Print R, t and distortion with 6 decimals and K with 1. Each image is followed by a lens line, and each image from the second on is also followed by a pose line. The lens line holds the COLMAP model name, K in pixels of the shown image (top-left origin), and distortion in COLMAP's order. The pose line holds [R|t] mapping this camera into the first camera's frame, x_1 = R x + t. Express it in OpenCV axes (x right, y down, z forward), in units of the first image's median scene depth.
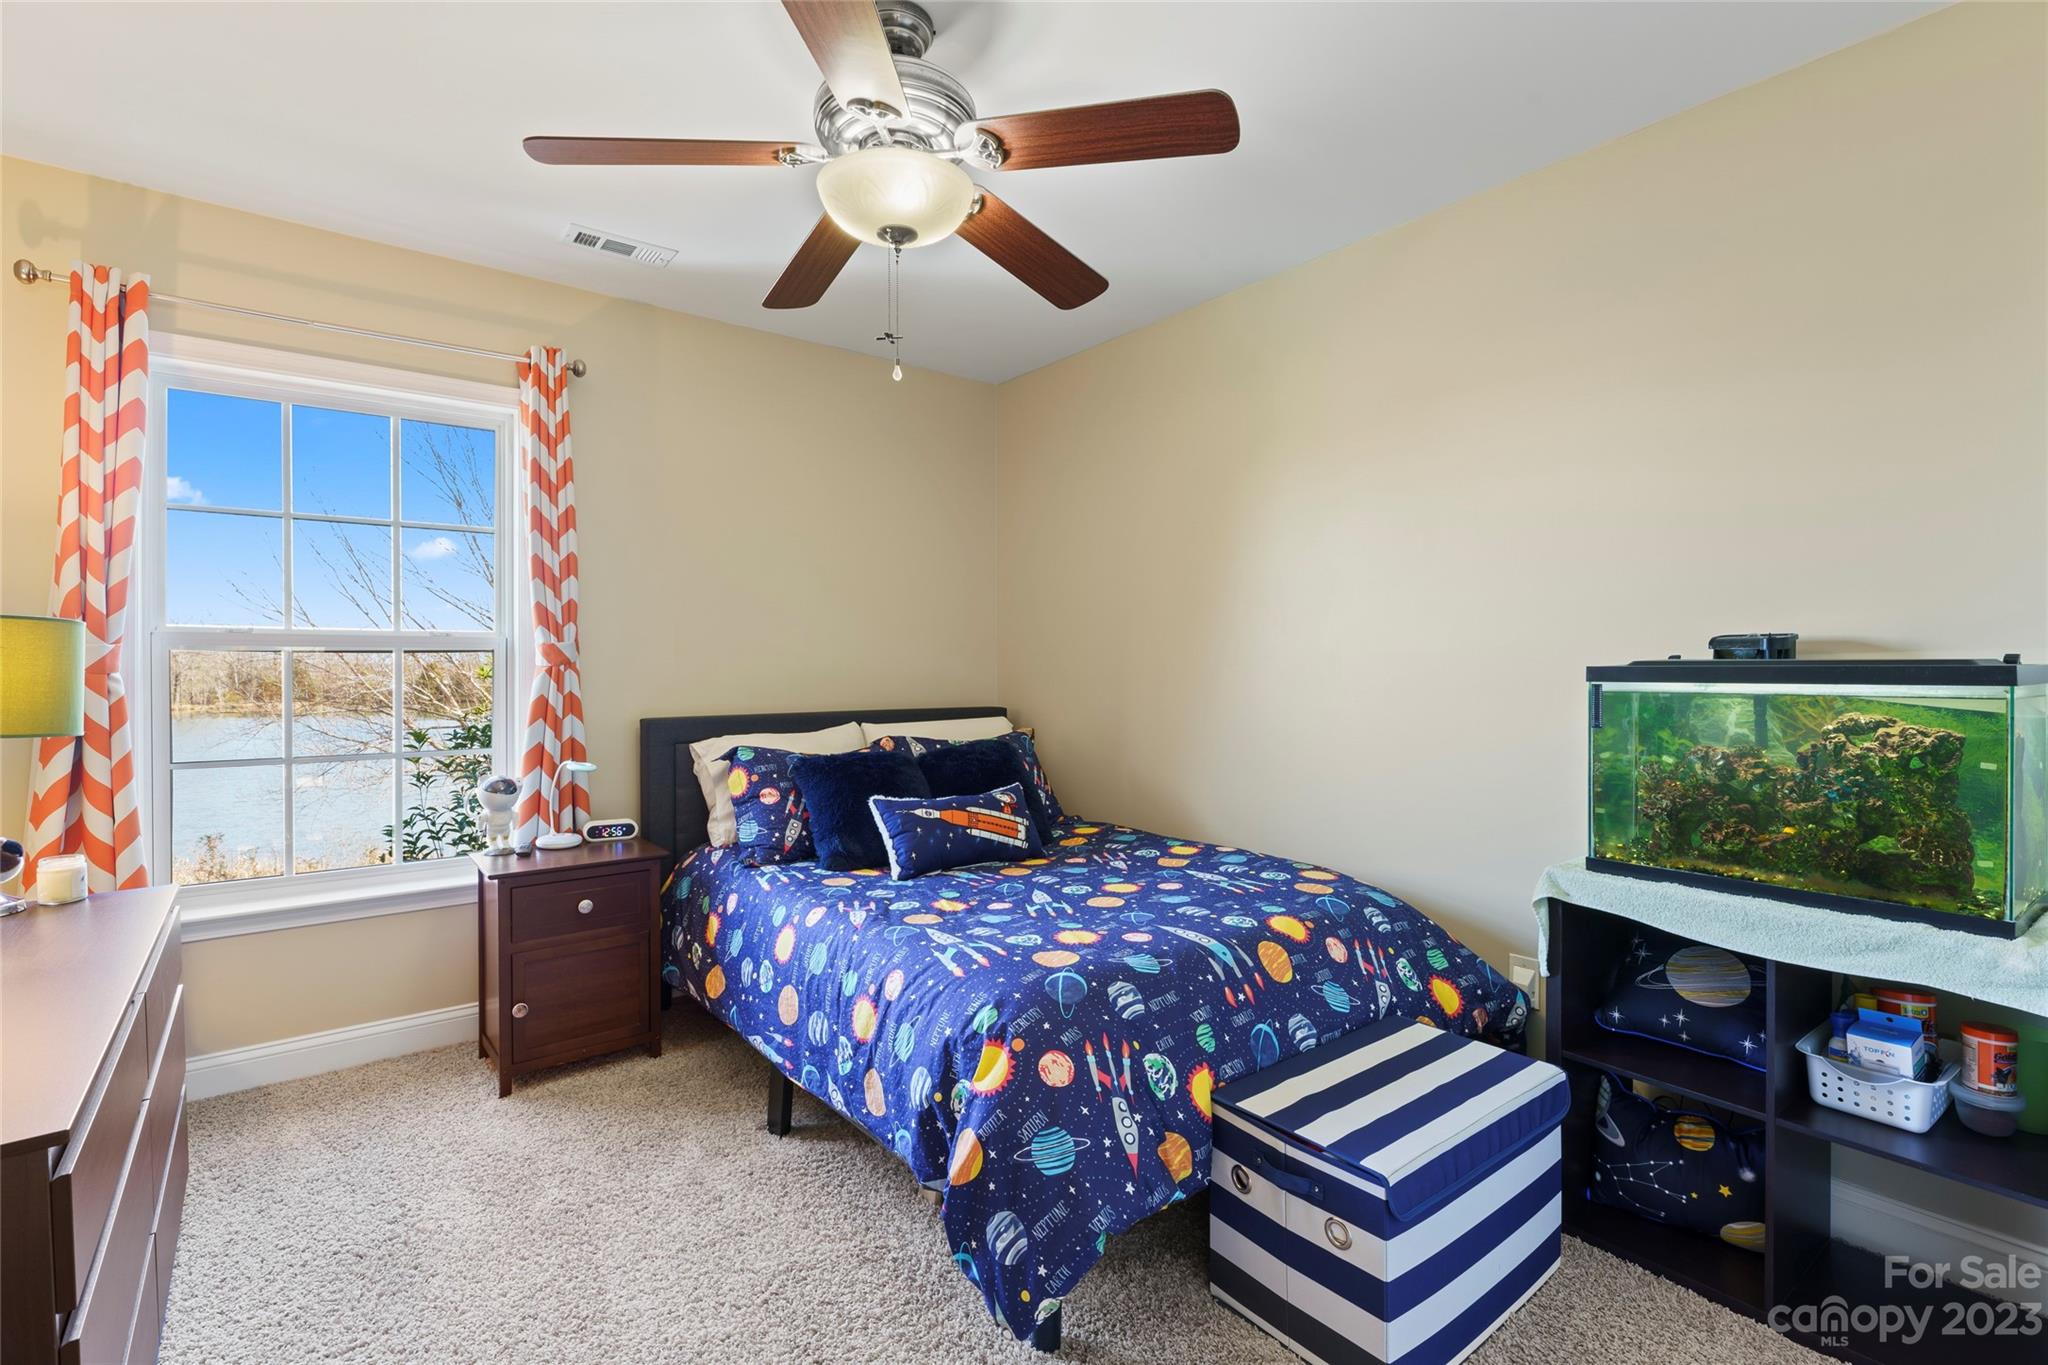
lens RADIAL K [[932.9, 0, 1036.5], [0, 932.9, 677.3], [0, 0, 1]] dist [-0.002089, 0.001345]
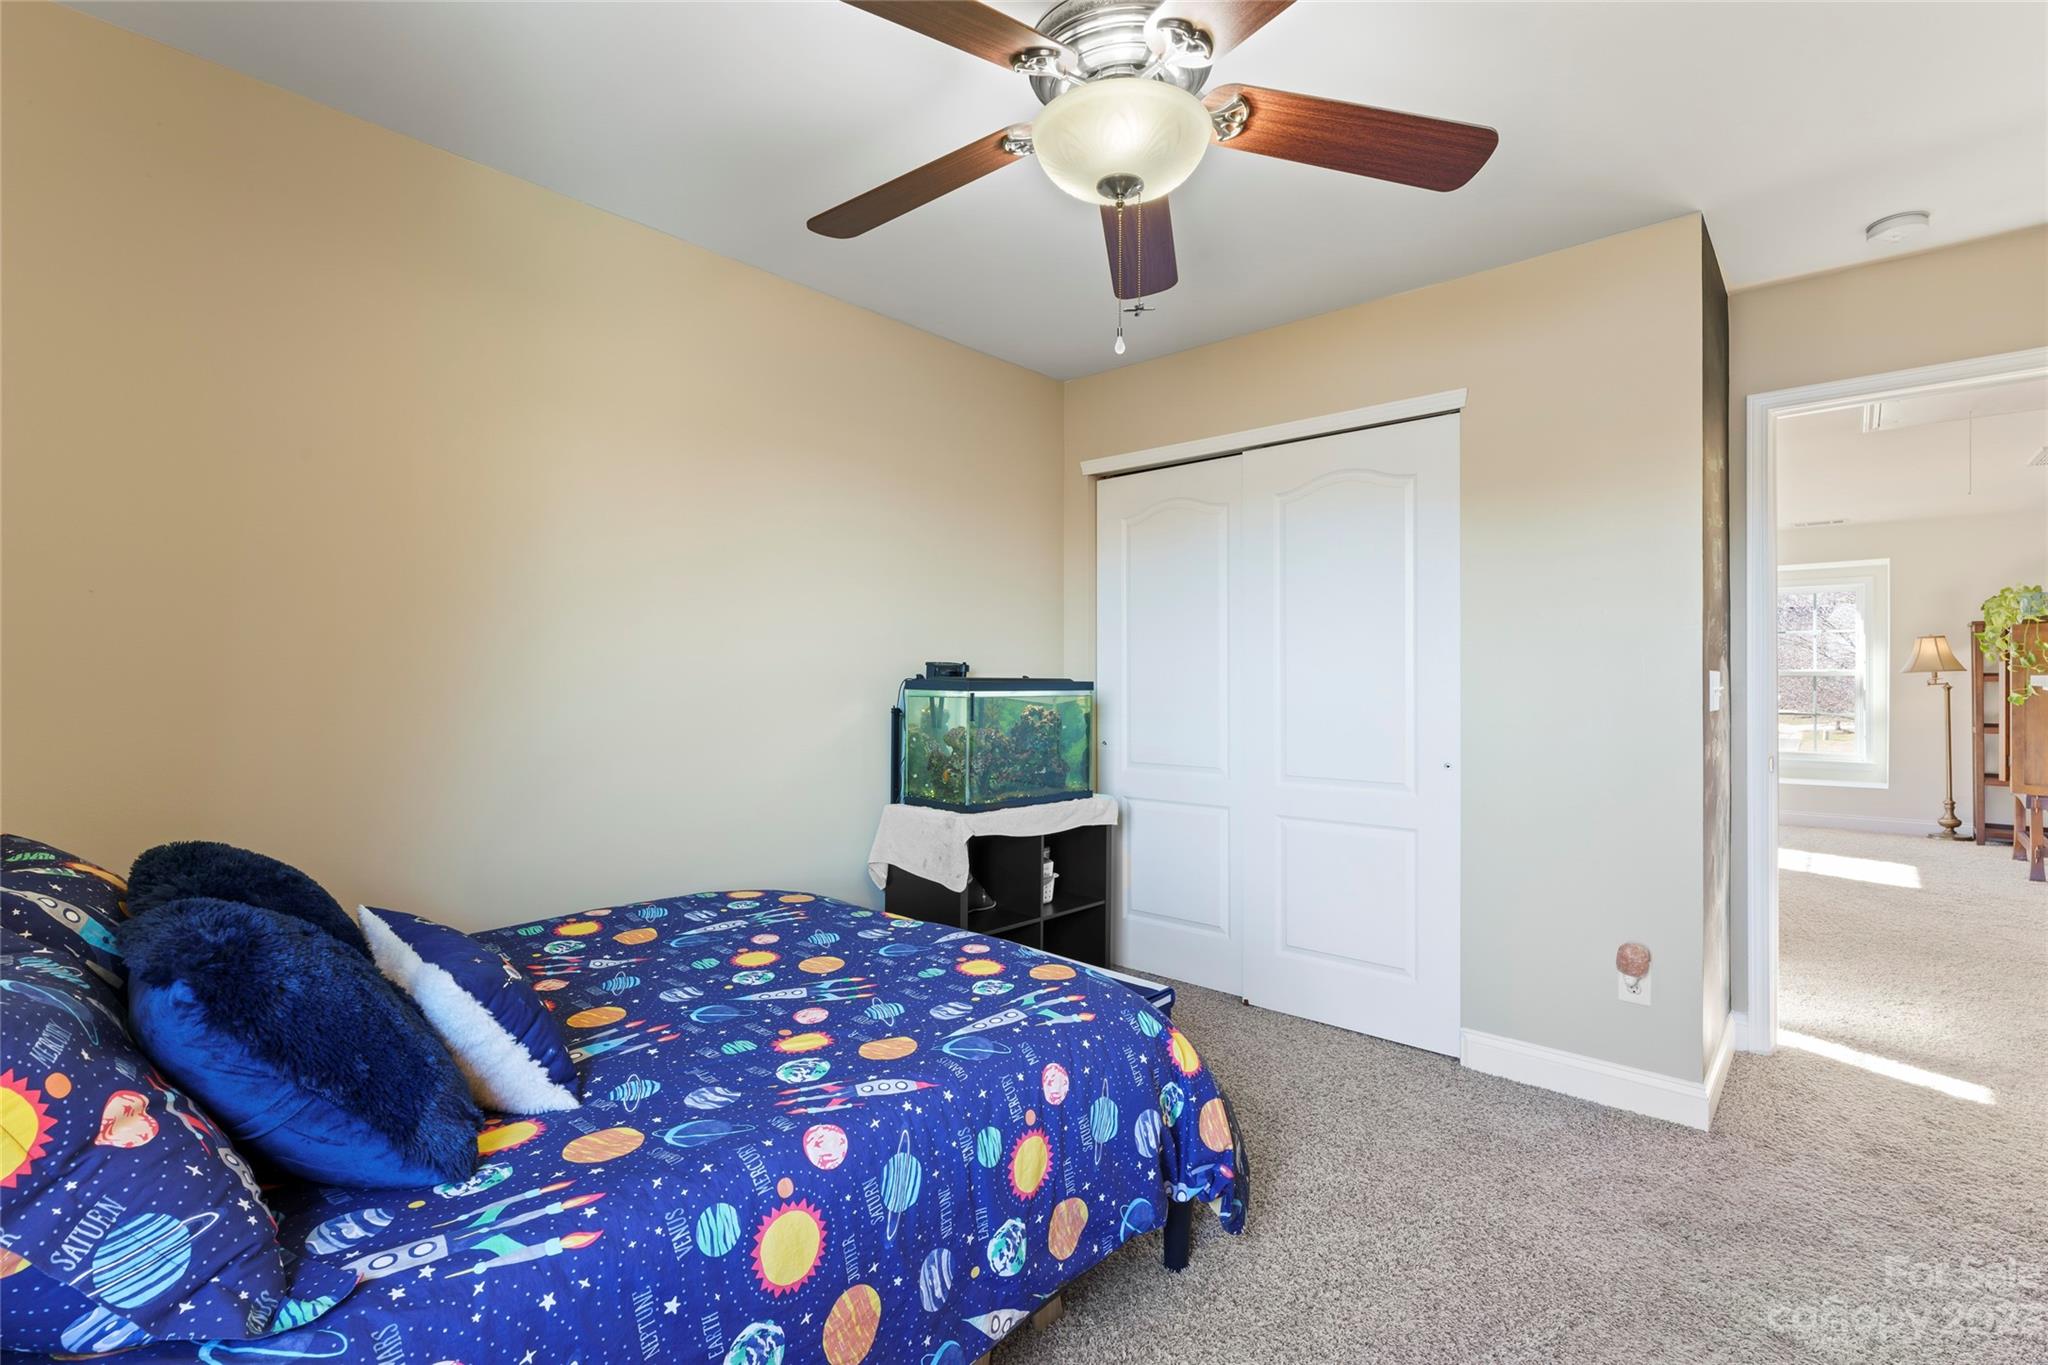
lens RADIAL K [[932.9, 0, 1023.1], [0, 932.9, 684.6], [0, 0, 1]] dist [-0.002089, 0.001345]
pose [[-0.178454, 0.006980, 0.983924, -0.862137], [0.015400, 0.999872, -0.004300, 0.002994], [-0.983828, 0.014385, -0.178538, 1.103887]]
